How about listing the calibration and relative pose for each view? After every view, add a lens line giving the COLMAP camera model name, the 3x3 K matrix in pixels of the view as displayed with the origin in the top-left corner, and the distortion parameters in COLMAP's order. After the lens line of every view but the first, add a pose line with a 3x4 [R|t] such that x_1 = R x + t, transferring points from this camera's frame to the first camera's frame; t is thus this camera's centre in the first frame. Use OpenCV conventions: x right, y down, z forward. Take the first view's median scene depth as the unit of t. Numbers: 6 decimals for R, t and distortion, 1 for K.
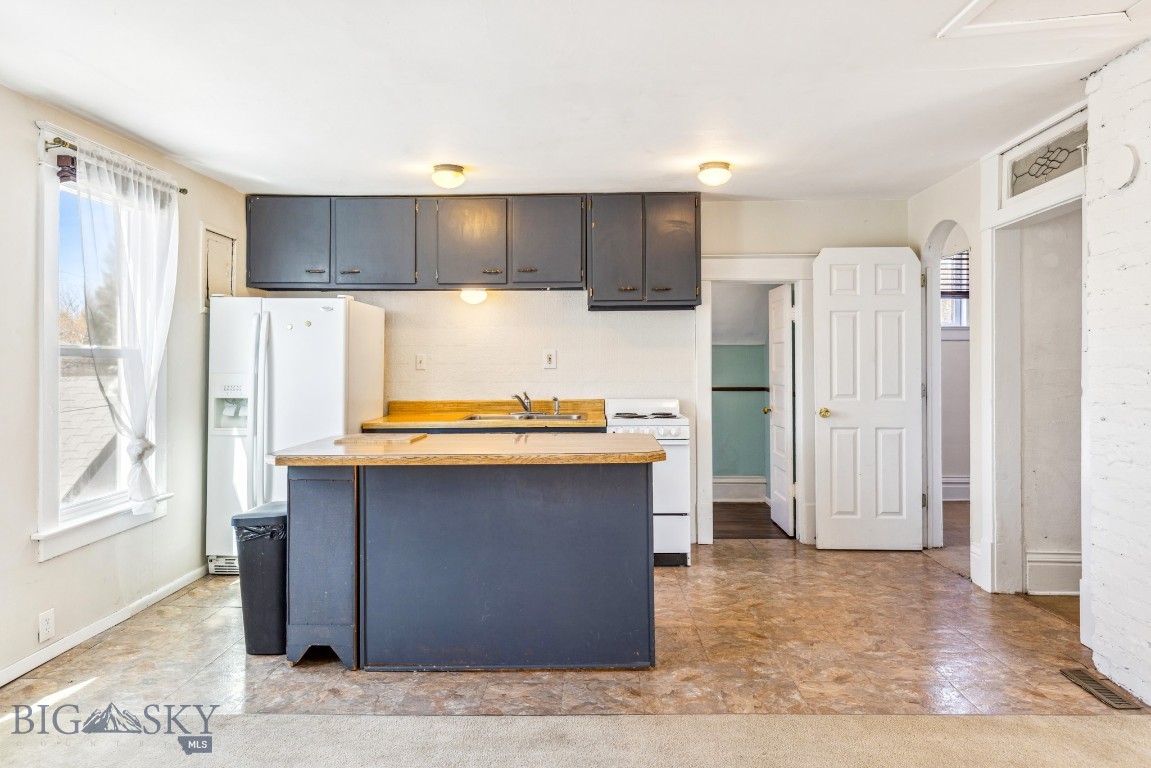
lens RADIAL K [[753.5, 0, 586.9], [0, 753.5, 361.9], [0, 0, 1]] dist [0.007664, 0.005000]
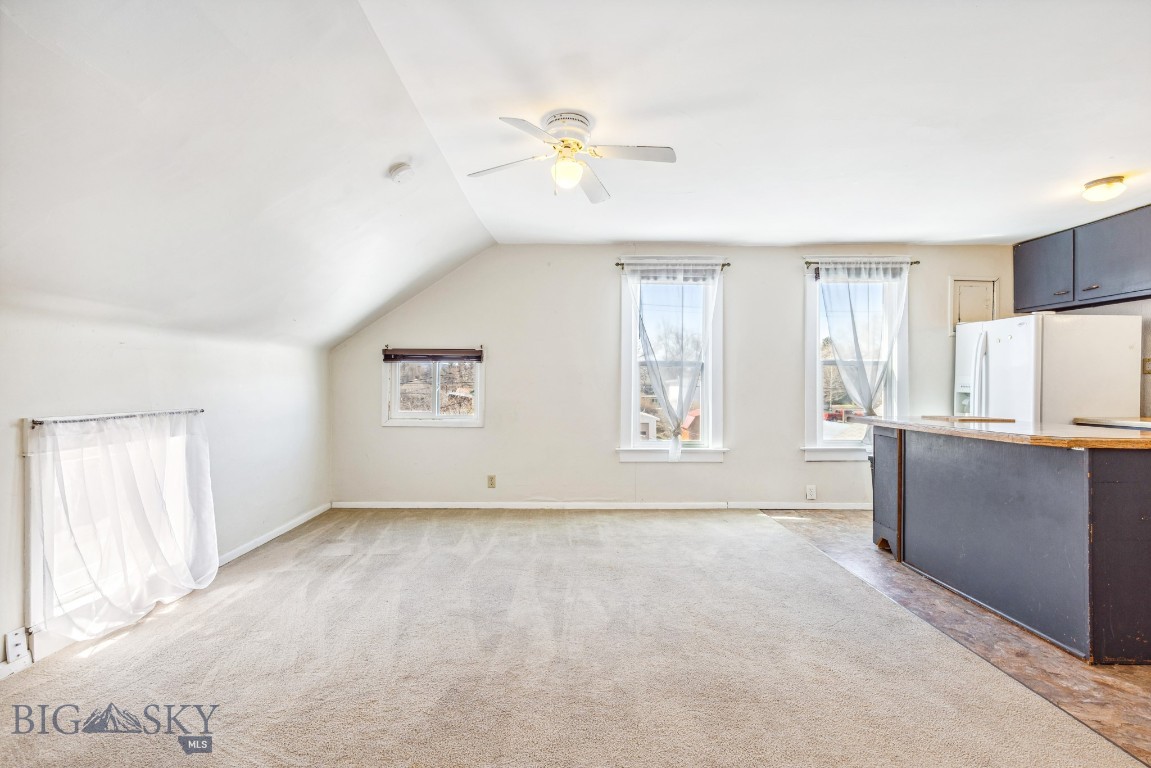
lens RADIAL K [[523.3, 0, 574.5], [0, 523.3, 383.4], [0, 0, 1]] dist [-0.000635, -0.000456]
pose [[0.021101, 0.001691, -0.999776, 0.738699], [-0.007299, 0.999972, 0.001537, 0.047997], [0.999751, 0.007265, 0.021113, 0.312786]]
